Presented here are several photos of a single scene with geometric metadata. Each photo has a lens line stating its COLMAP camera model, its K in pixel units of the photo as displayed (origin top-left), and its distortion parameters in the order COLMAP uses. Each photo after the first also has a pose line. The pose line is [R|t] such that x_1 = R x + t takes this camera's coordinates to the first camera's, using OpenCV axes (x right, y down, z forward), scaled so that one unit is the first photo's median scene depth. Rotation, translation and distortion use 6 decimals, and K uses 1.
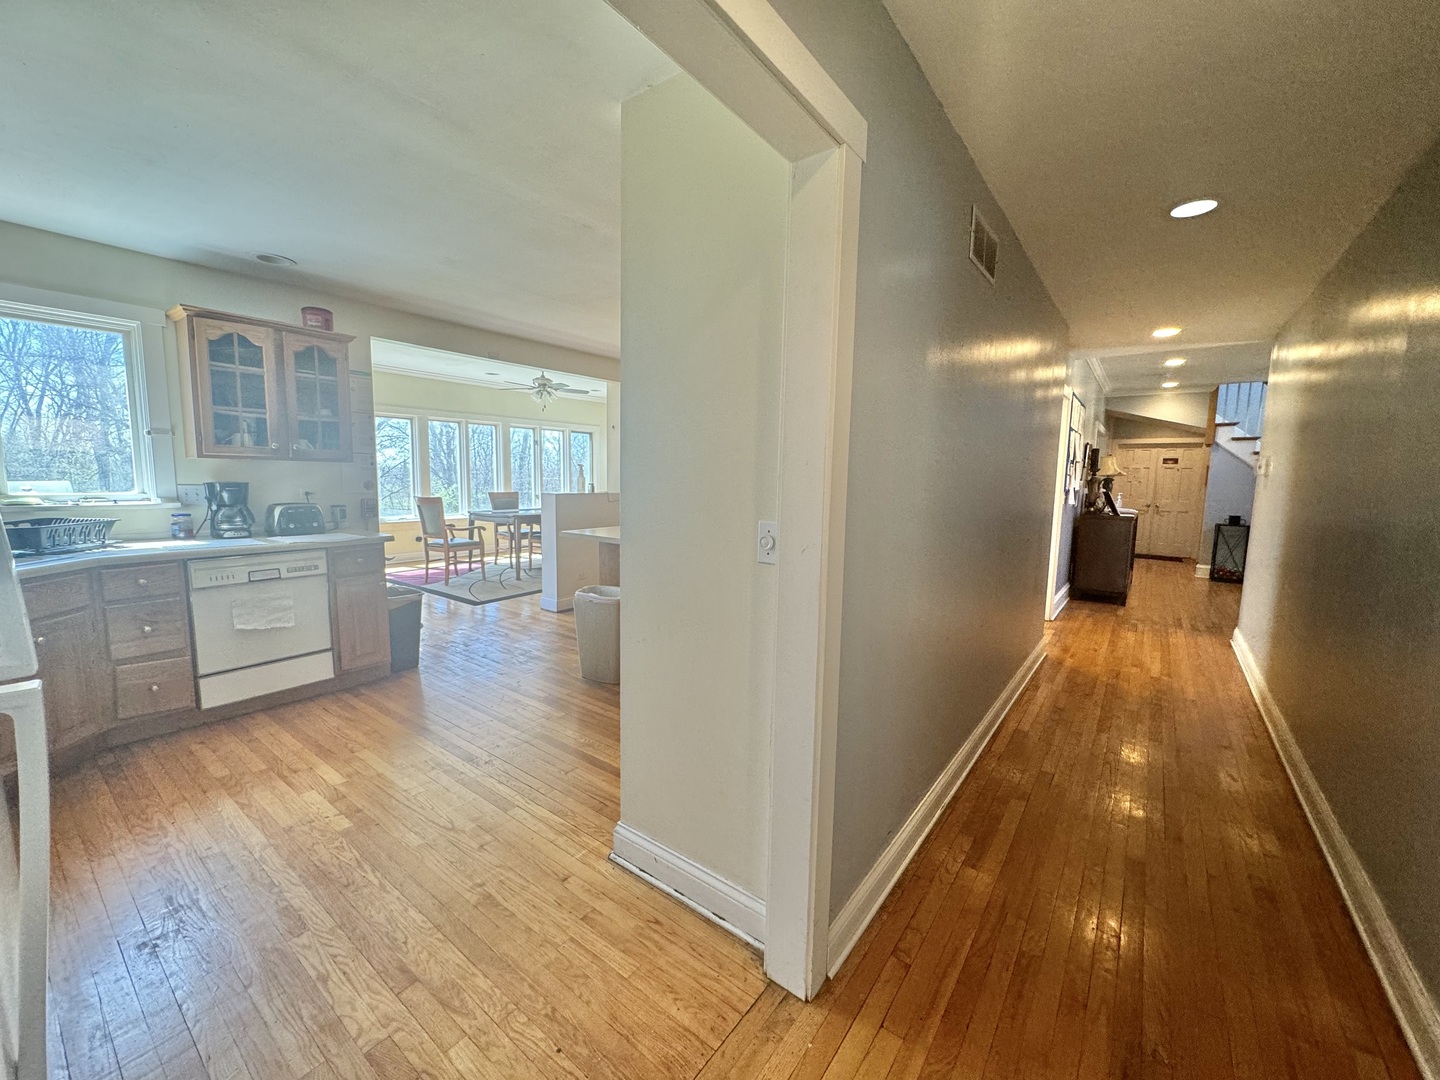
lens RADIAL K [[577.4, 0, 718.4], [0, 577.4, 538.0], [0, 0, 1]] dist [-0.003075, 0.000952]
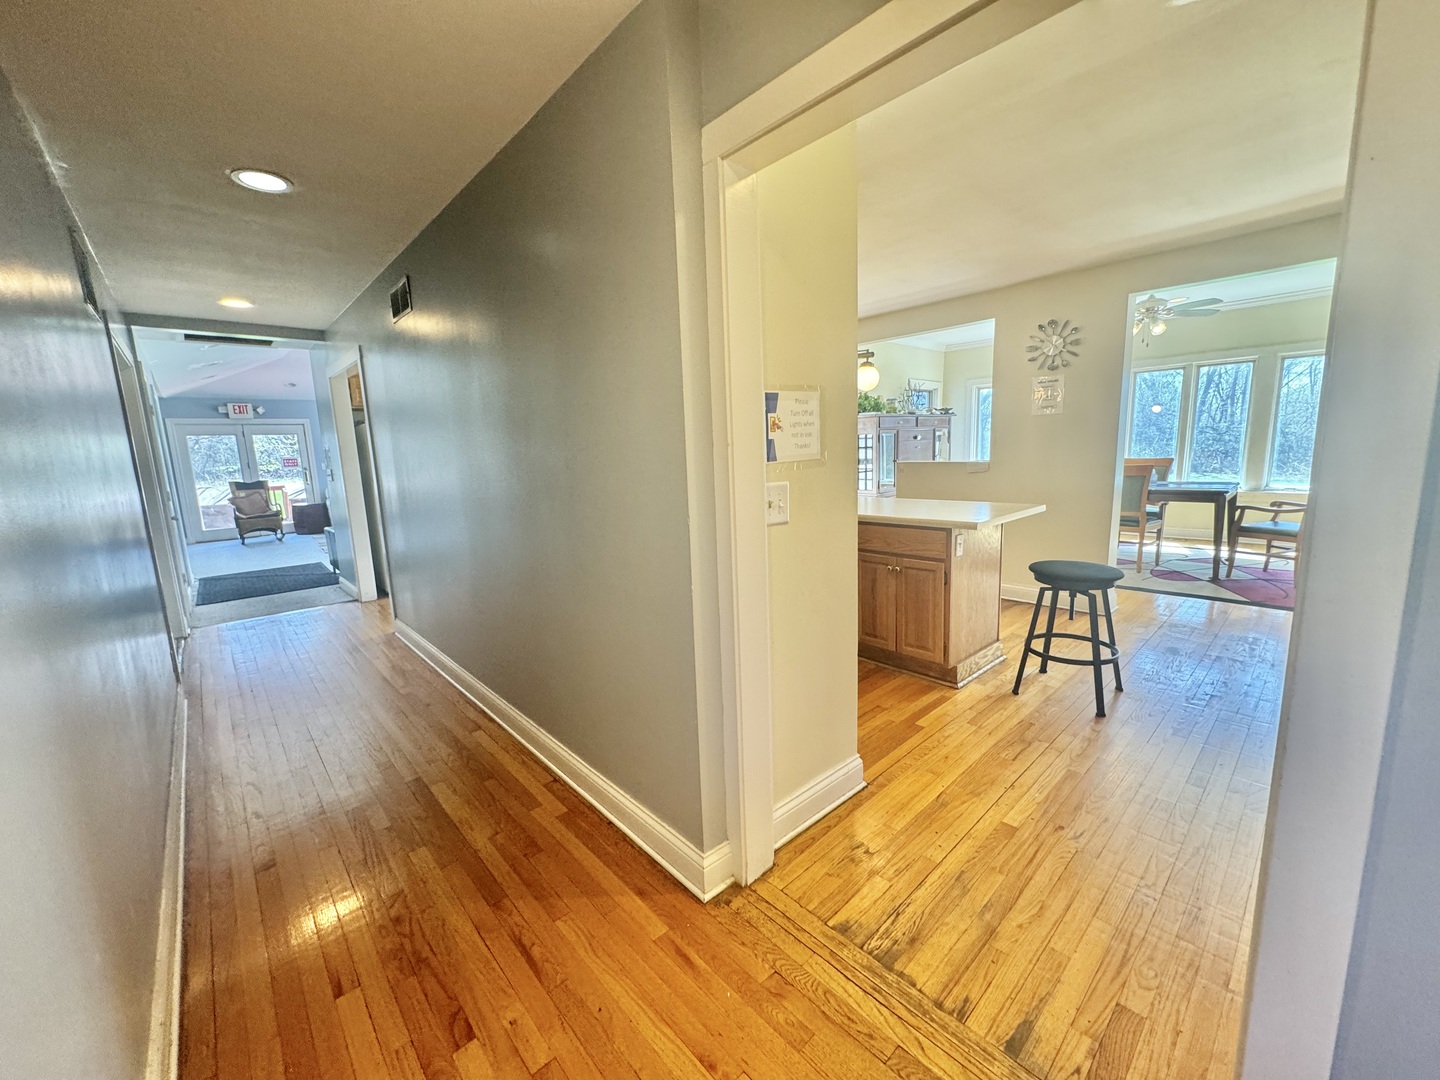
lens RADIAL K [[577.4, 0, 718.2], [0, 577.4, 541.1], [0, 0, 1]] dist [-0.003075, 0.000952]
pose [[-0.179749, 0.156819, -0.971132, 0.456239], [-0.076705, 0.981972, 0.172766, -0.054374], [0.980717, 0.105545, -0.164480, 0.524803]]
